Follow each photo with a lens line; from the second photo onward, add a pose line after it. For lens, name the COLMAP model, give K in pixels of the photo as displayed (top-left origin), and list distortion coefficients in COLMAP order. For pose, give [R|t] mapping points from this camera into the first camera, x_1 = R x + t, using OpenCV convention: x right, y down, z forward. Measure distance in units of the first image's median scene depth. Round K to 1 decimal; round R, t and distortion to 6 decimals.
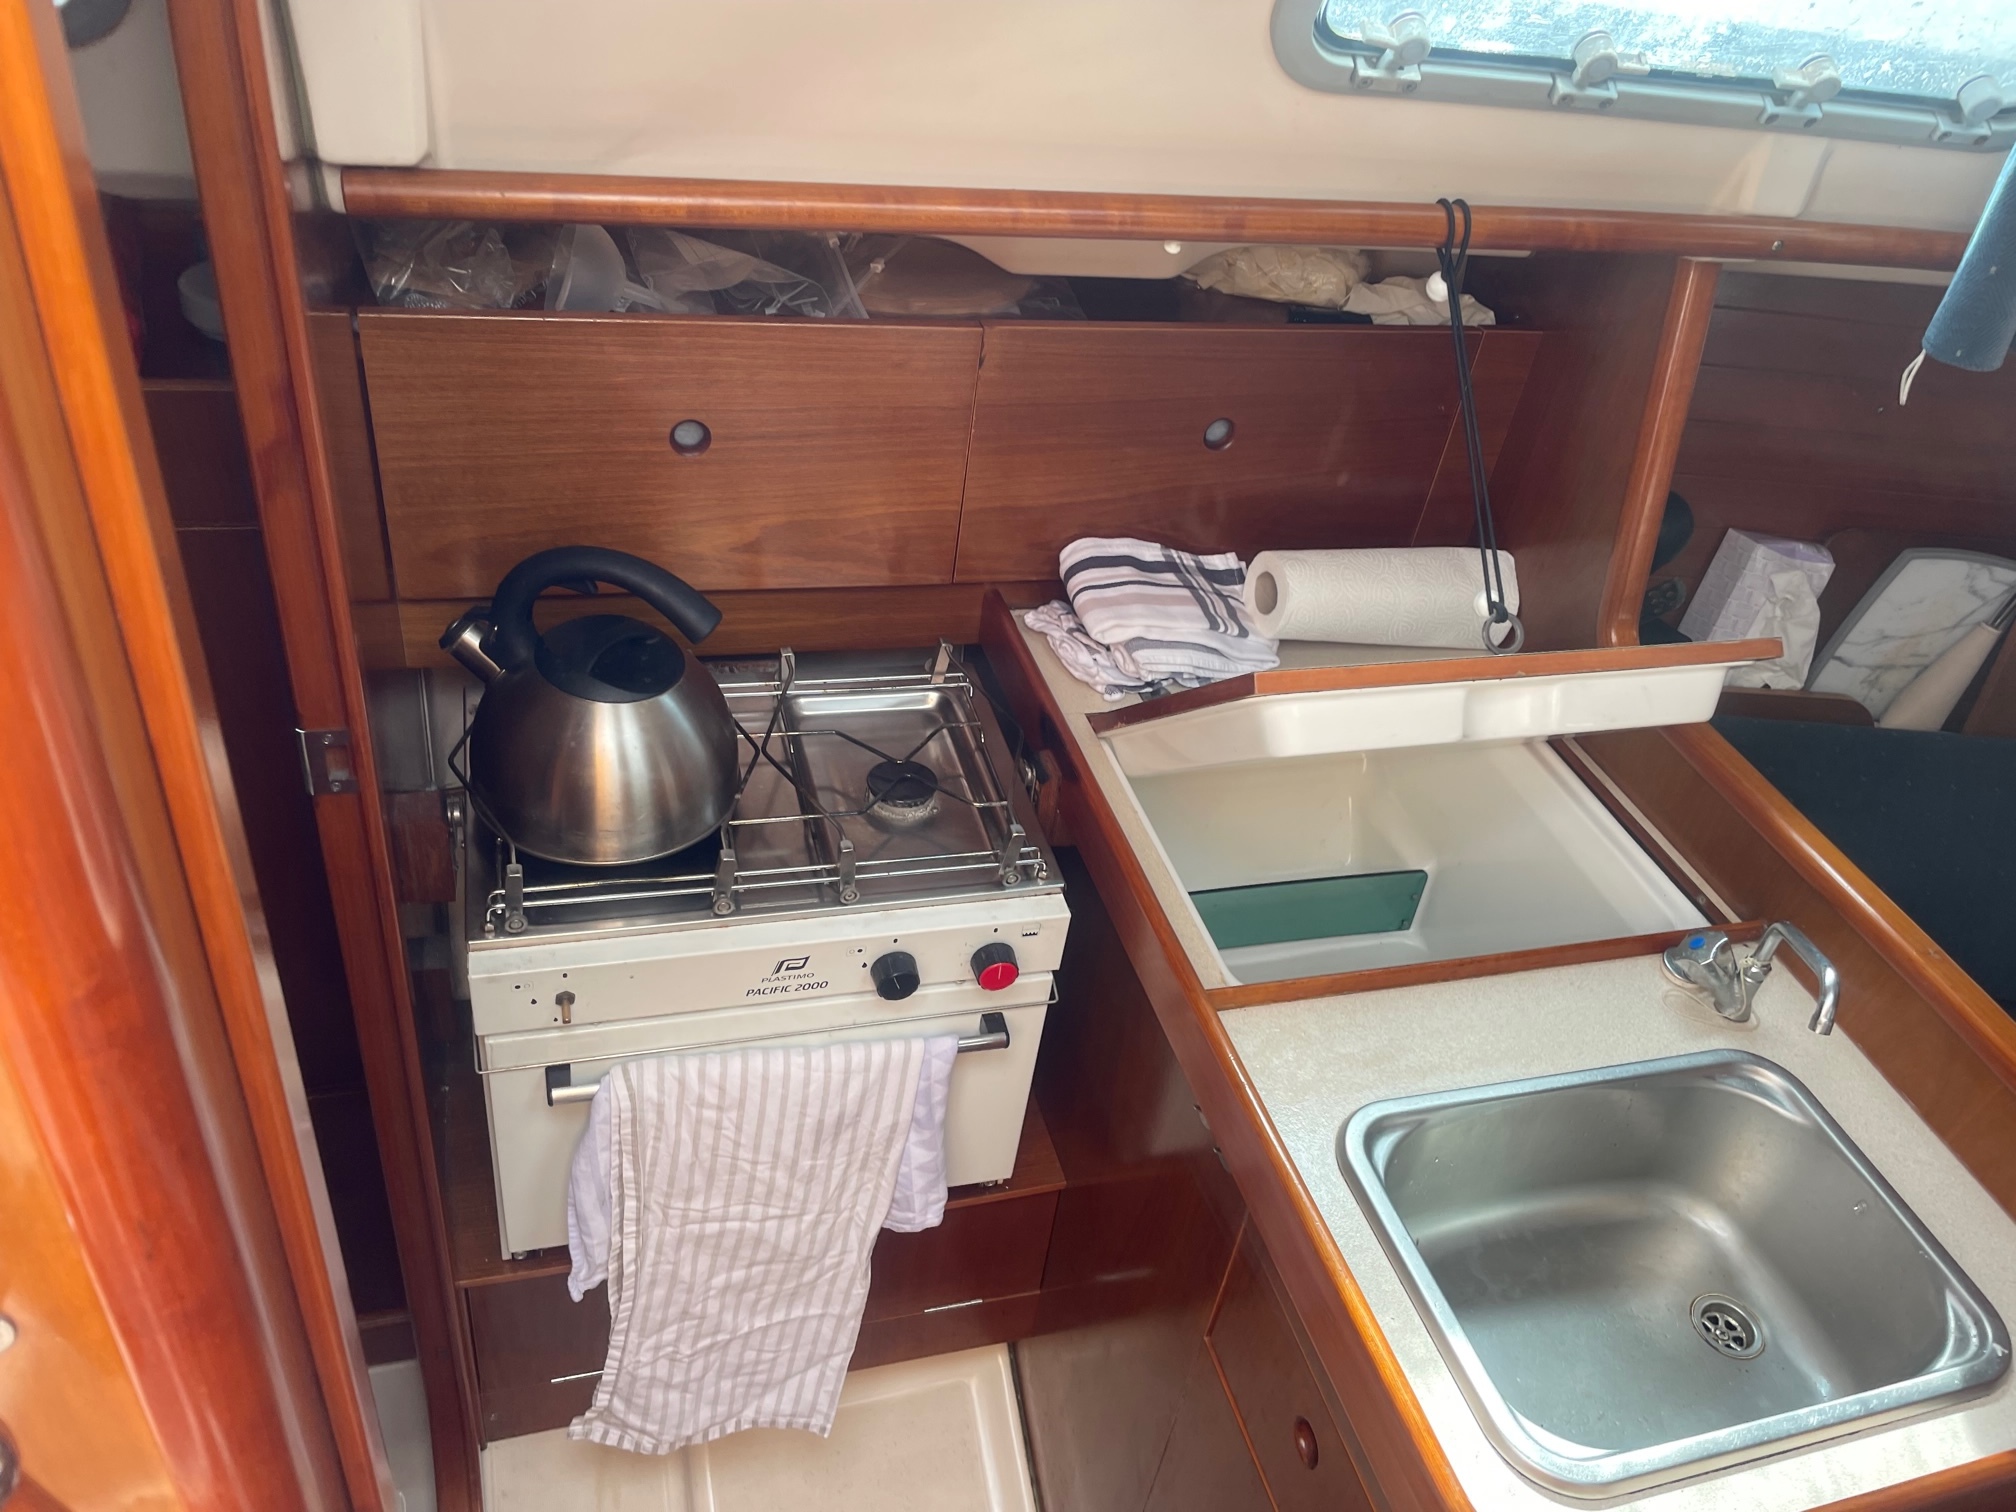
lens RADIAL K [[1515.0, 0, 1007.3], [0, 1515.0, 780.9], [0, 0, 1]] dist [0.046817, -0.076155]
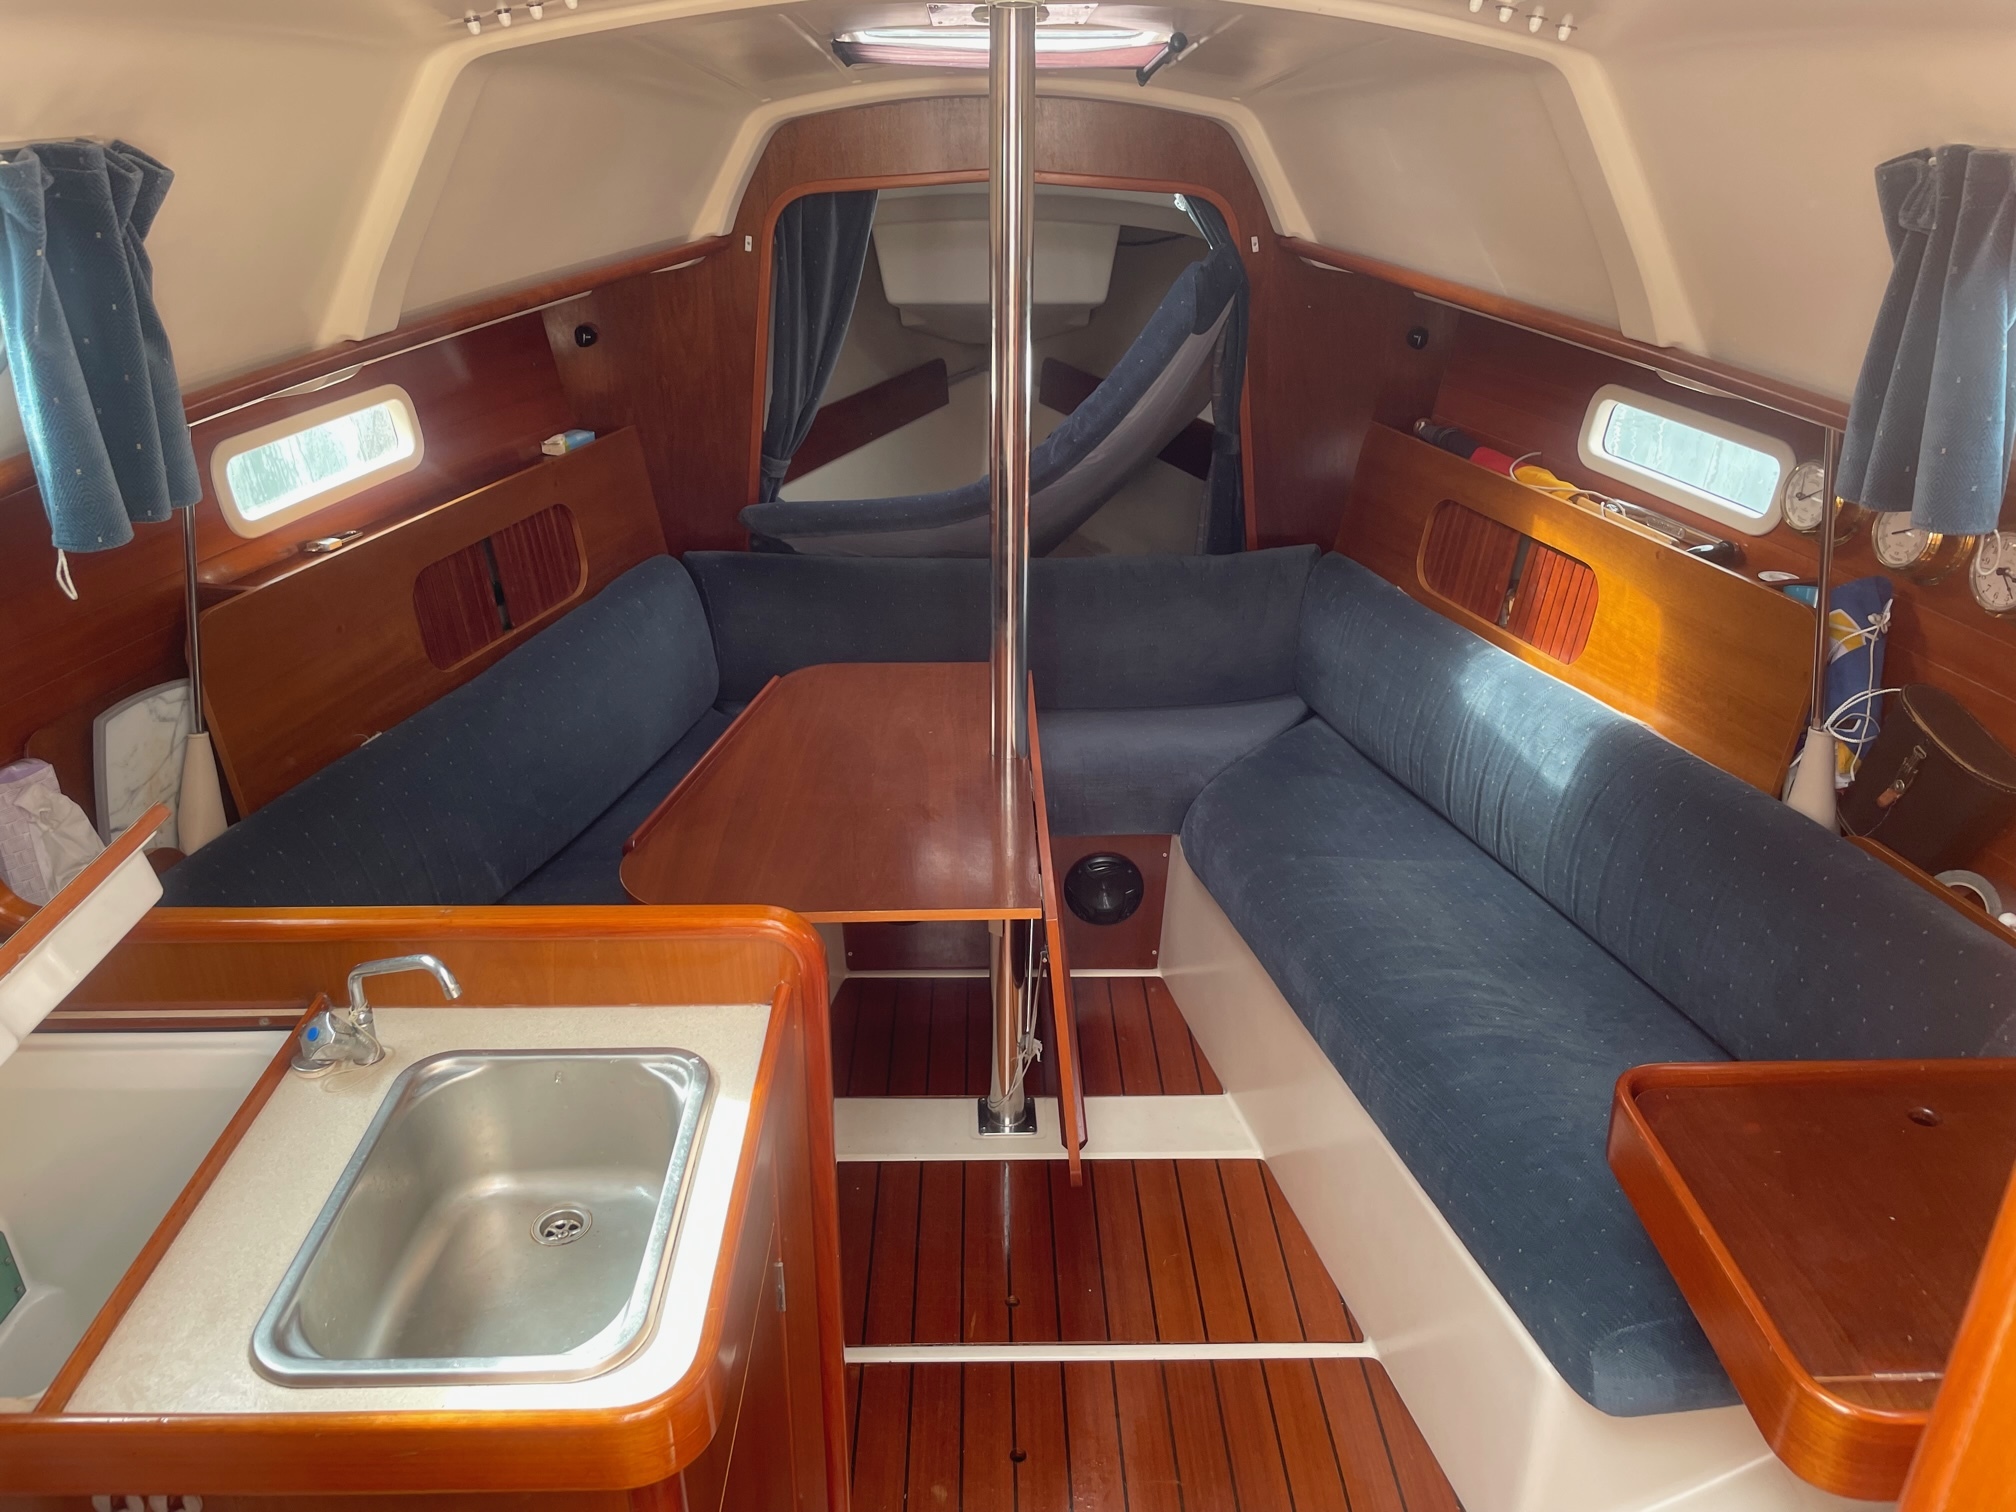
lens RADIAL K [[1515.0, 0, 1007.3], [0, 1515.0, 780.9], [0, 0, 1]] dist [0.046817, -0.076155]
pose [[0.262502, -0.523552, 0.810547, -0.239411], [0.611679, 0.739952, 0.279856, -0.036363], [-0.746285, 0.422332, 0.514484, -0.065370]]
